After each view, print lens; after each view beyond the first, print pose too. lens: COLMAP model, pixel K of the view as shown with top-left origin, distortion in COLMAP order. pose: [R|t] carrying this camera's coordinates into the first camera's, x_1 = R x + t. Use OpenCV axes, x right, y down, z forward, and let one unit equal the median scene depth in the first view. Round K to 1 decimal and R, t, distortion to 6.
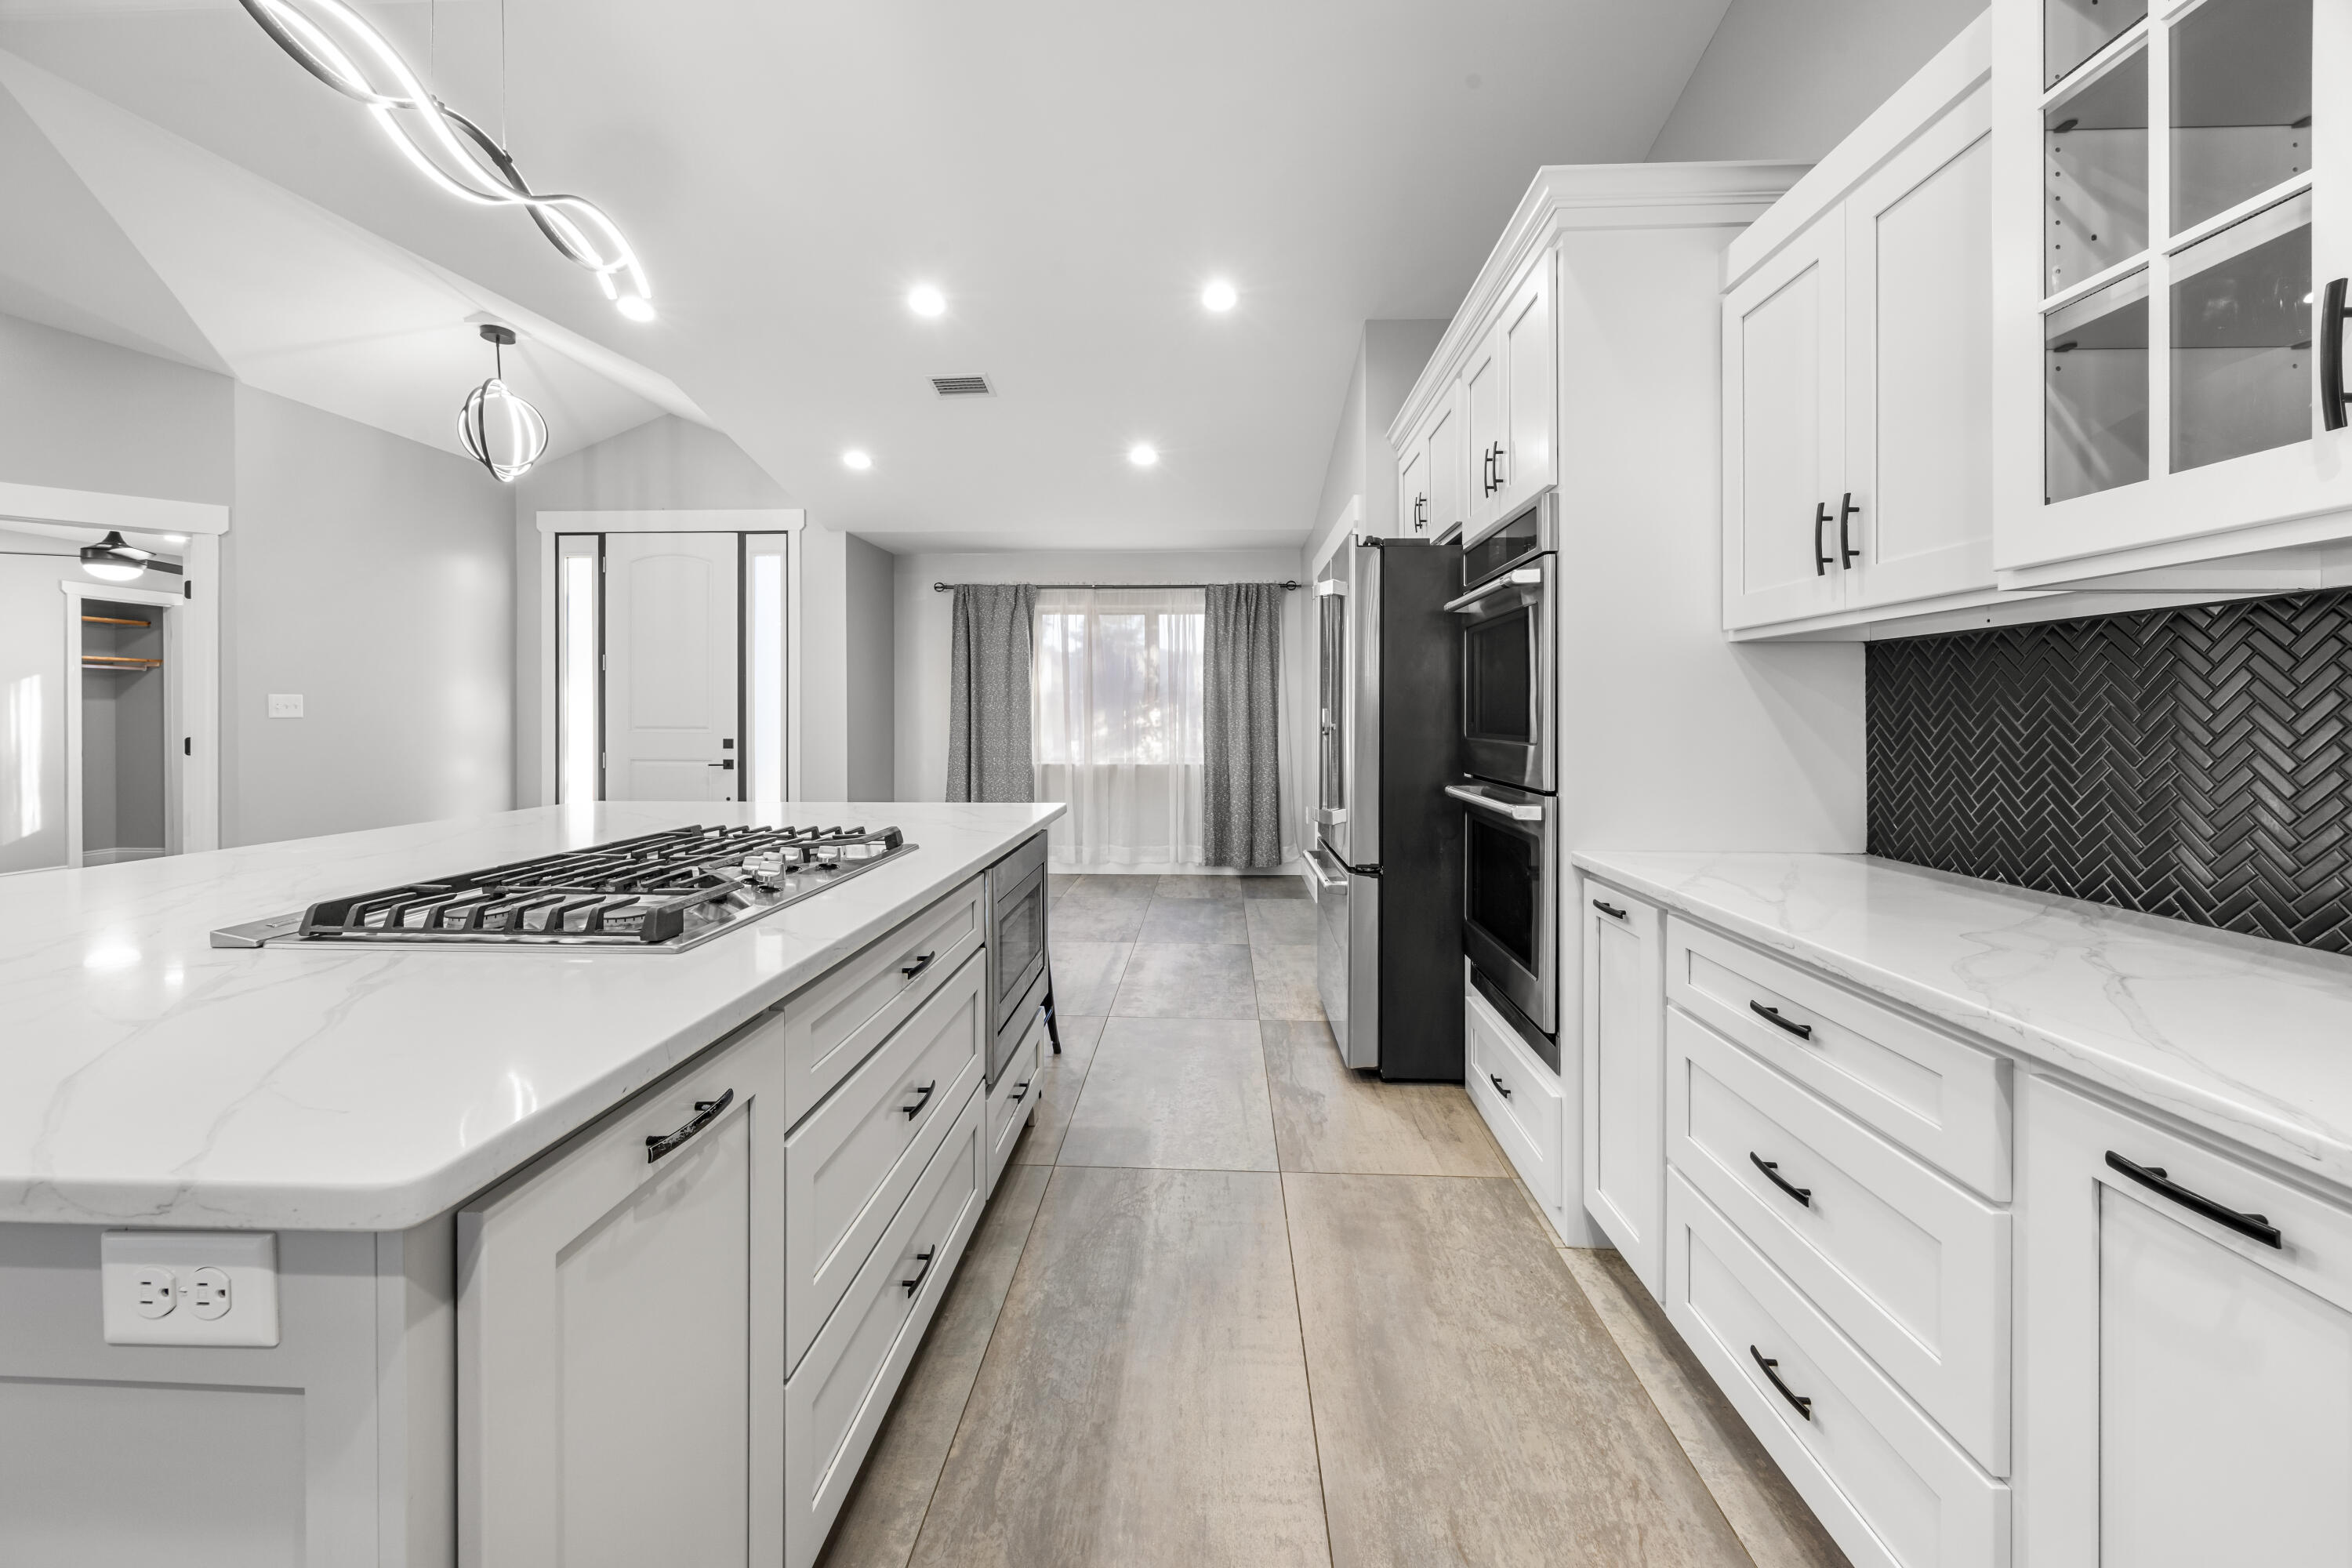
lens RADIAL K [[925.6, 0, 1167.4], [0, 925.6, 713.4], [0, 0, 1]] dist [0.000118, 0.000136]
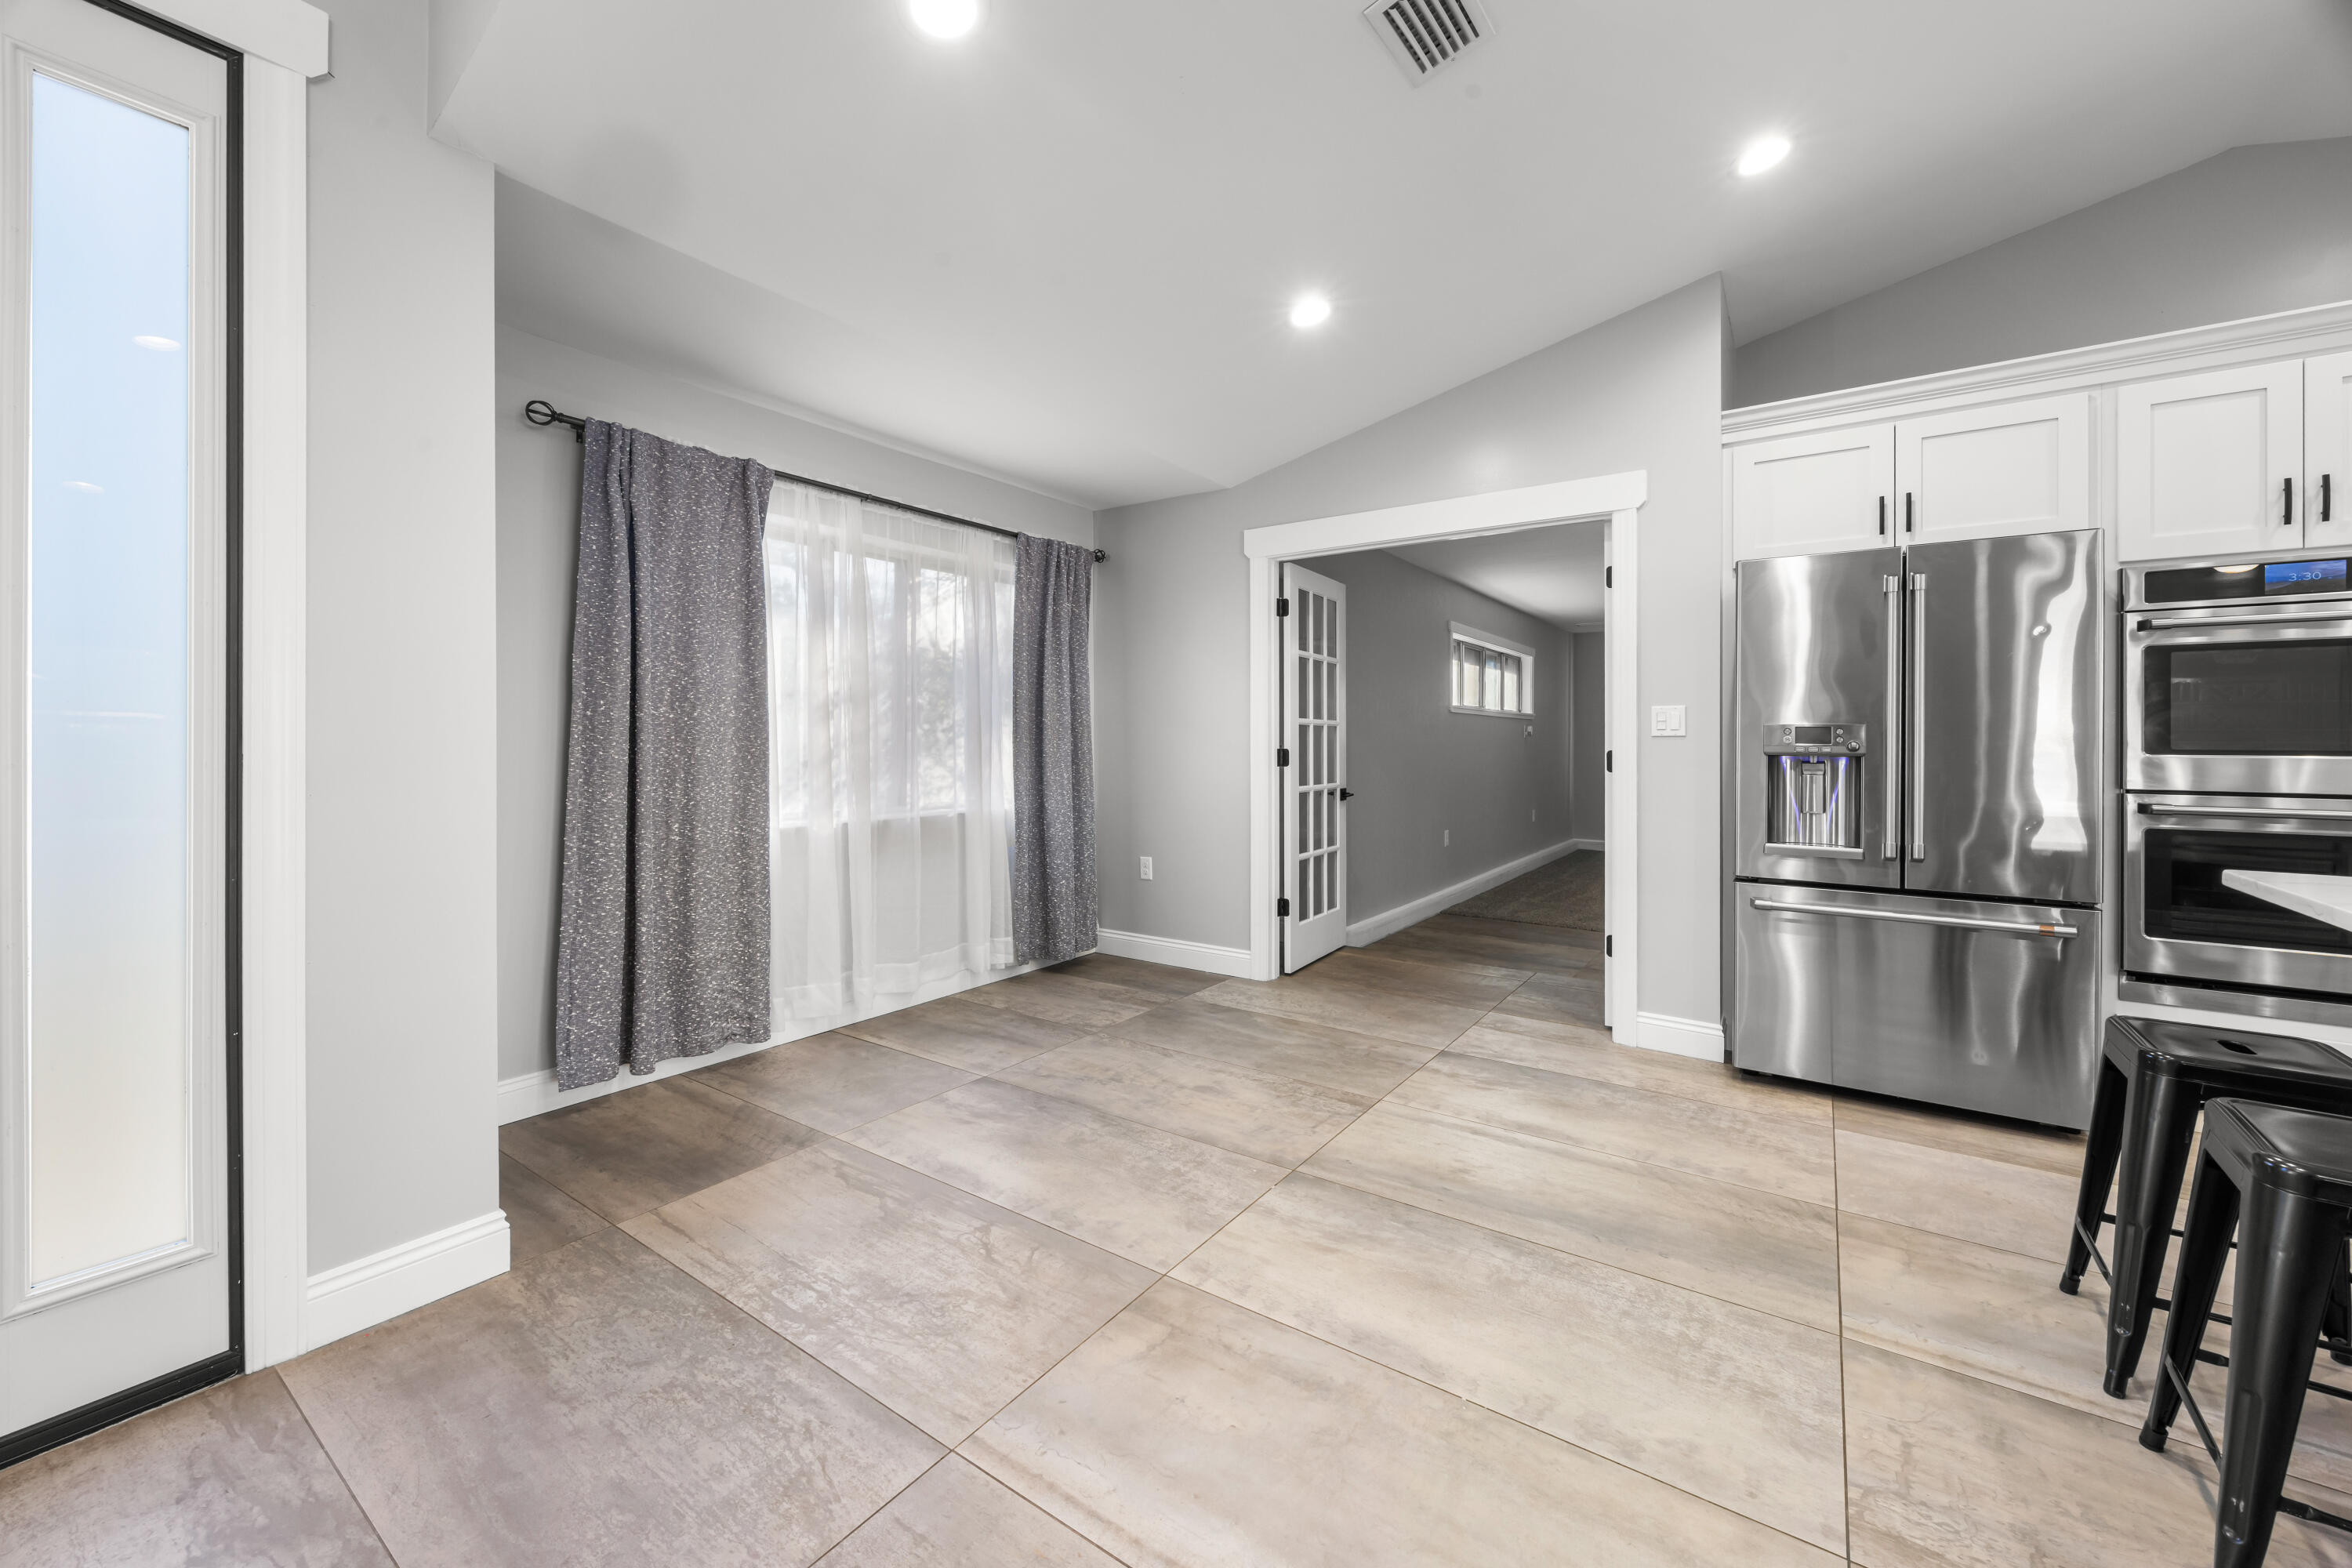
lens RADIAL K [[919.6, 0, 1175.0], [0, 919.6, 735.8], [0, 0, 1]] dist [0.000604, 0.000115]
pose [[0.534845, 0.005860, 0.844930, -1.484899], [-0.003025, 0.999983, -0.005021, 0.019760], [-0.844945, 0.000130, 0.534853, 1.847817]]
